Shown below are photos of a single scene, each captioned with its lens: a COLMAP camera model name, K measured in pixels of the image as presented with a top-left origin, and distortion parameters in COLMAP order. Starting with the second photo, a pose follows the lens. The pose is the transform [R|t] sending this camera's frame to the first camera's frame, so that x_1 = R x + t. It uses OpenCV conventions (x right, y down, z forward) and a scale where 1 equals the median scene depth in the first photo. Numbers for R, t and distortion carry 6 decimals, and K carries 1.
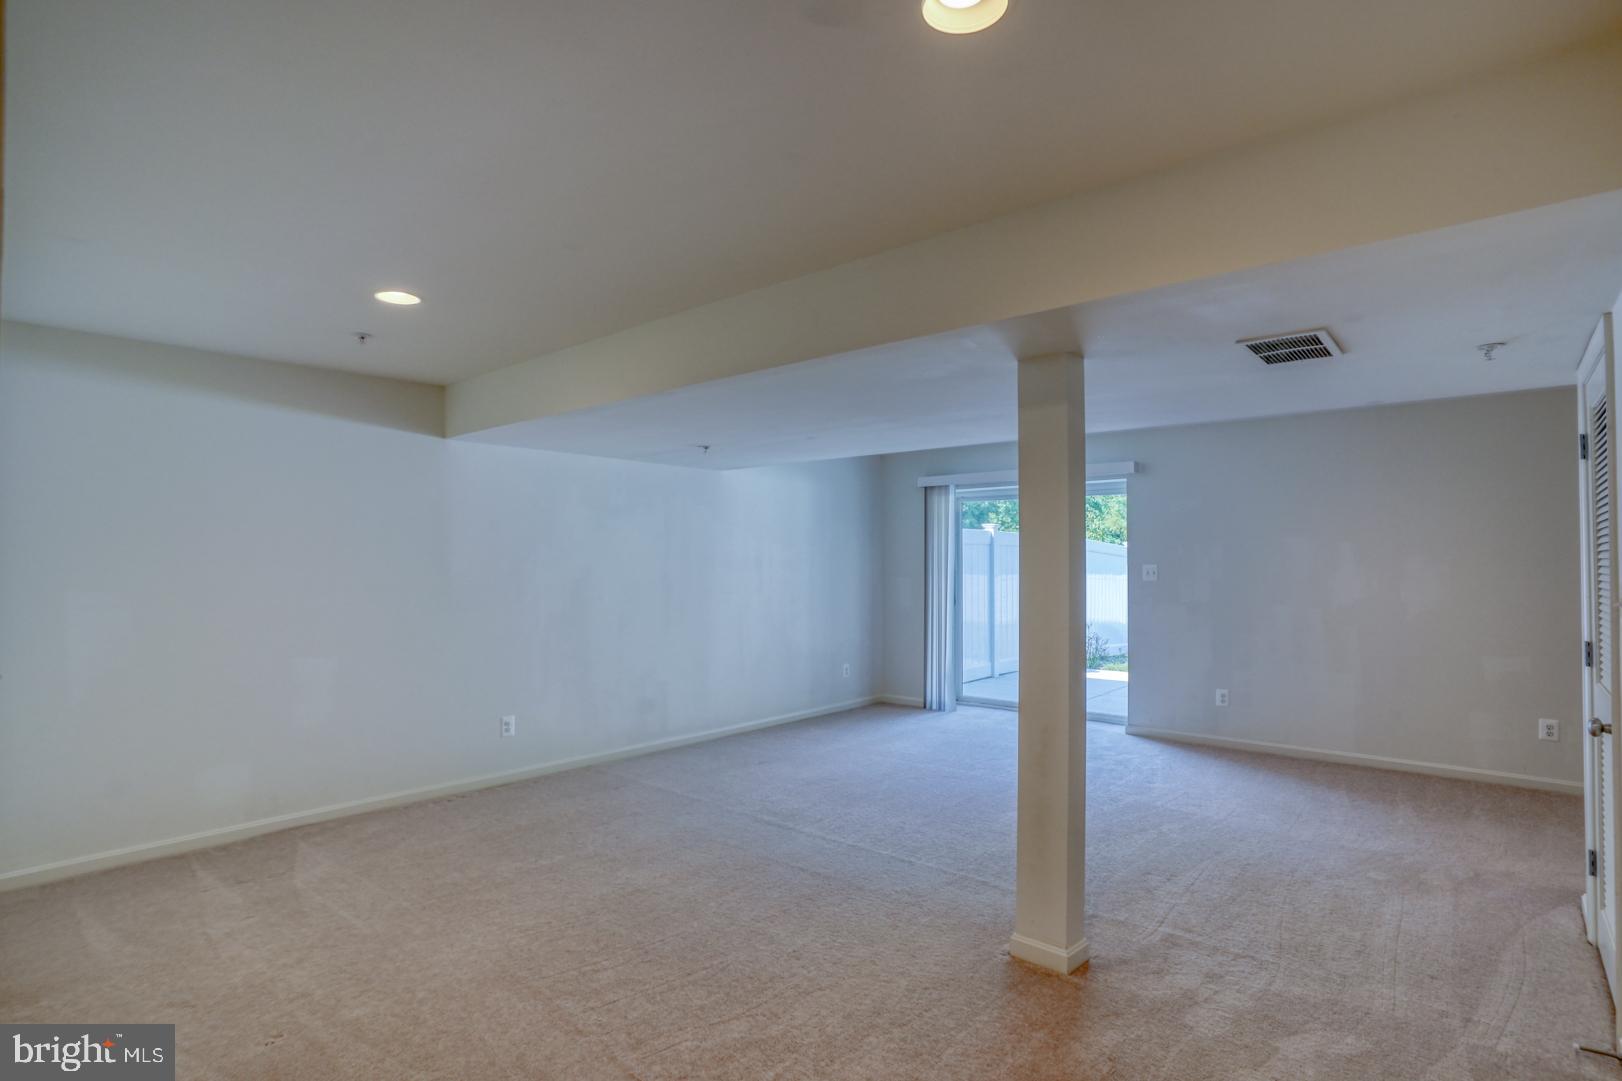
lens RADIAL K [[817.3, 0, 813.6], [0, 817.3, 545.7], [0, 0, 1]] dist [-0.065052, 0.031593]
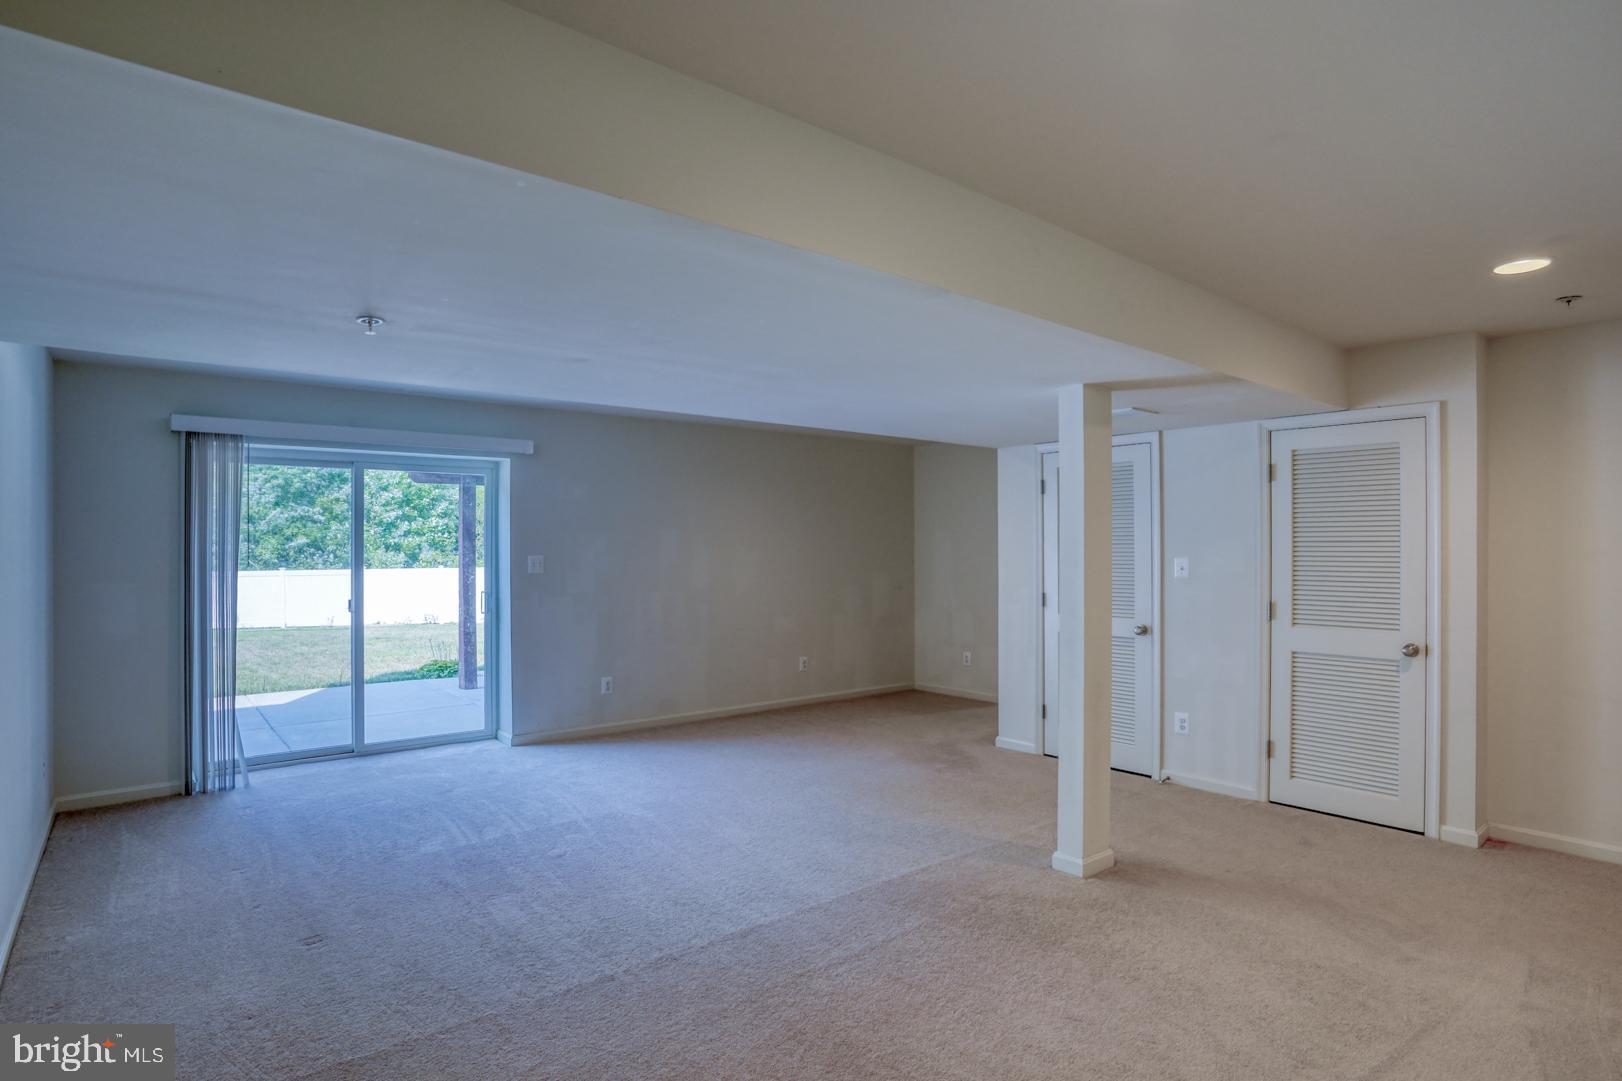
lens RADIAL K [[817.3, 0, 820.2], [0, 817.3, 534.0], [0, 0, 1]] dist [-0.065052, 0.031593]
pose [[0.165026, 0.017568, 0.986133, -0.436494], [-0.013584, 0.999787, -0.015538, 0.008299], [-0.986196, -0.010831, 0.165230, 0.526246]]
